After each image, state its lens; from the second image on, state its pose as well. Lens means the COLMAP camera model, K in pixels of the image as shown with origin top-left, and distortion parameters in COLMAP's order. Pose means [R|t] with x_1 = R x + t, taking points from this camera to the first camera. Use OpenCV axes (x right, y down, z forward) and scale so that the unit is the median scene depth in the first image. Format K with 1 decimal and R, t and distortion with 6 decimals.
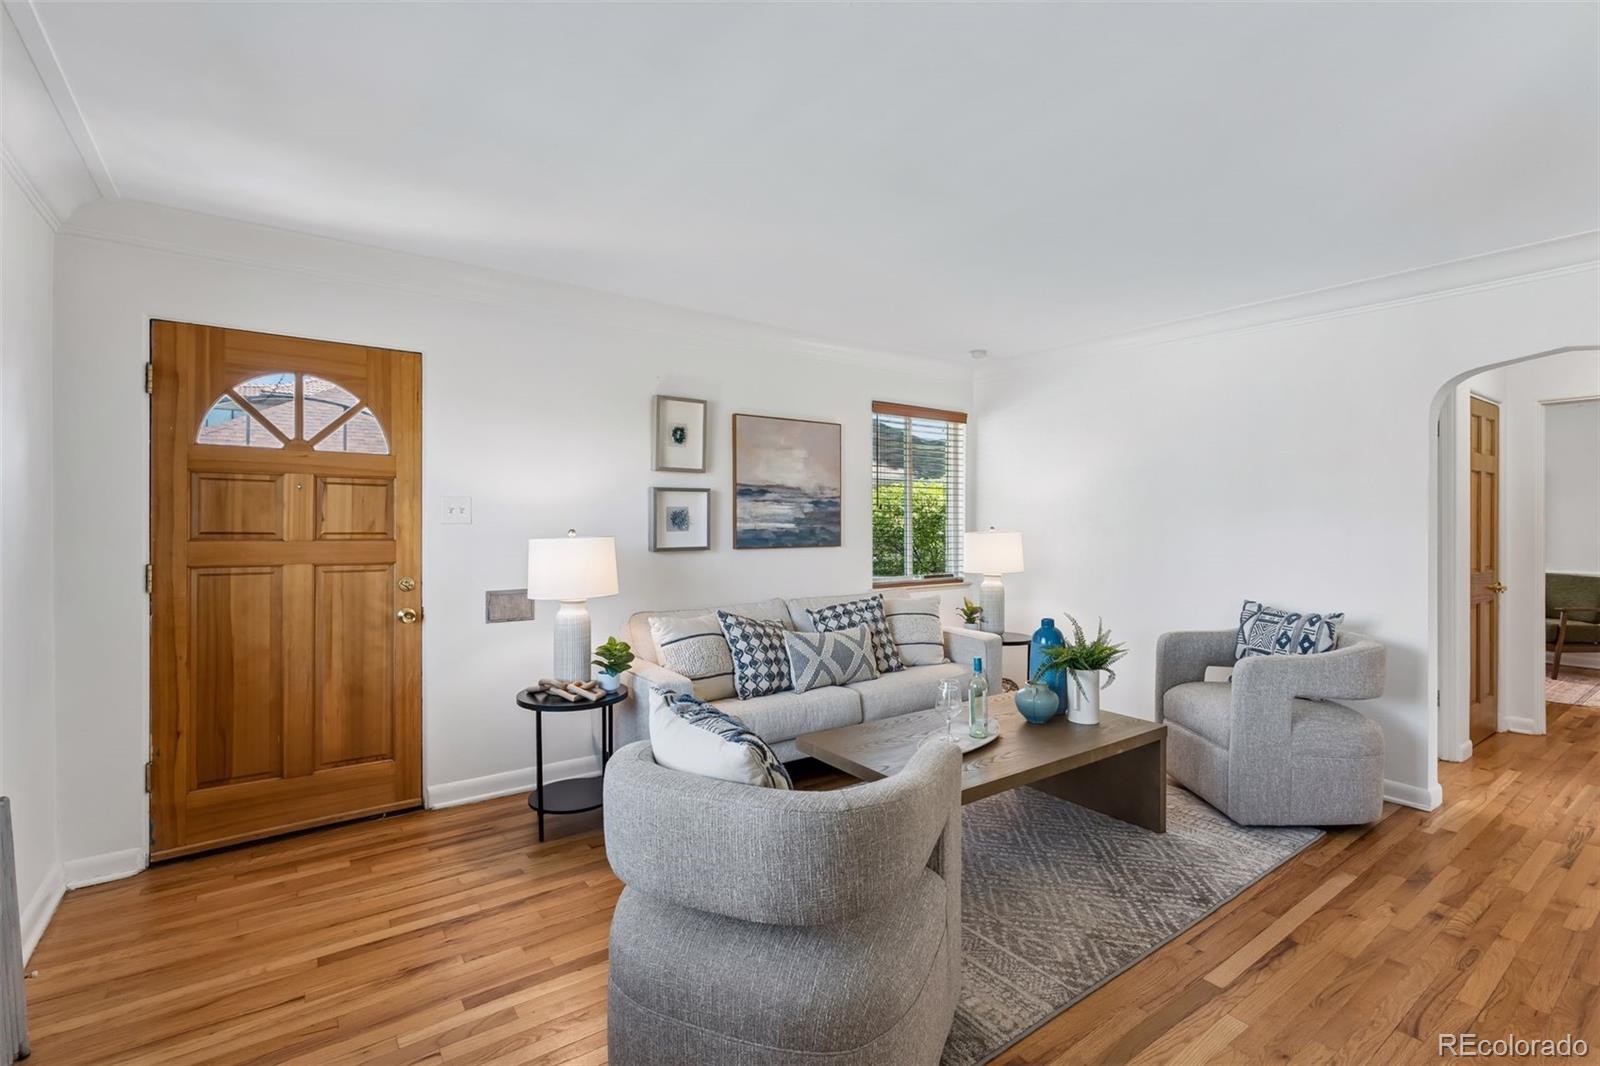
lens RADIAL K [[737.1, 0, 803.7], [0, 737.1, 535.3], [0, 0, 1]] dist [0.002831, -0.001667]
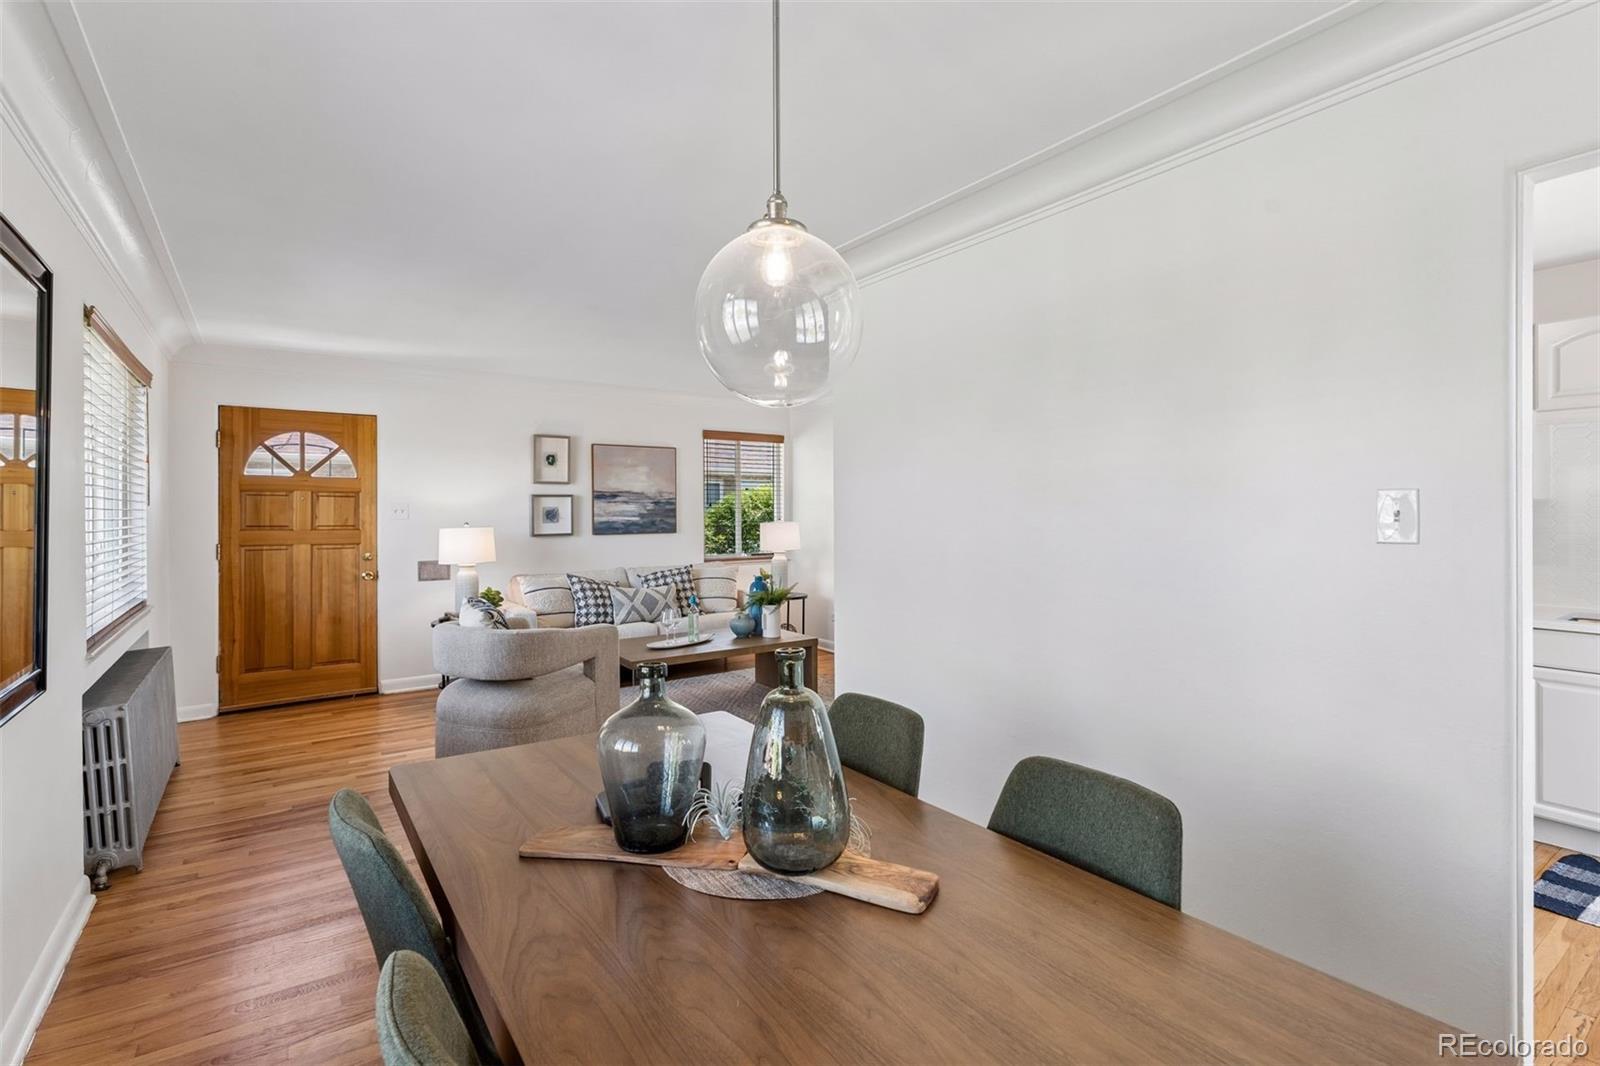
lens RADIAL K [[737.1, 0, 796.8], [0, 737.1, 520.9], [0, 0, 1]] dist [0.002831, -0.001667]
pose [[0.999923, -0.005452, -0.011161, 0.439748], [0.005400, 0.999974, -0.004673, -0.000352], [0.011186, 0.004613, 0.999927, -0.637454]]
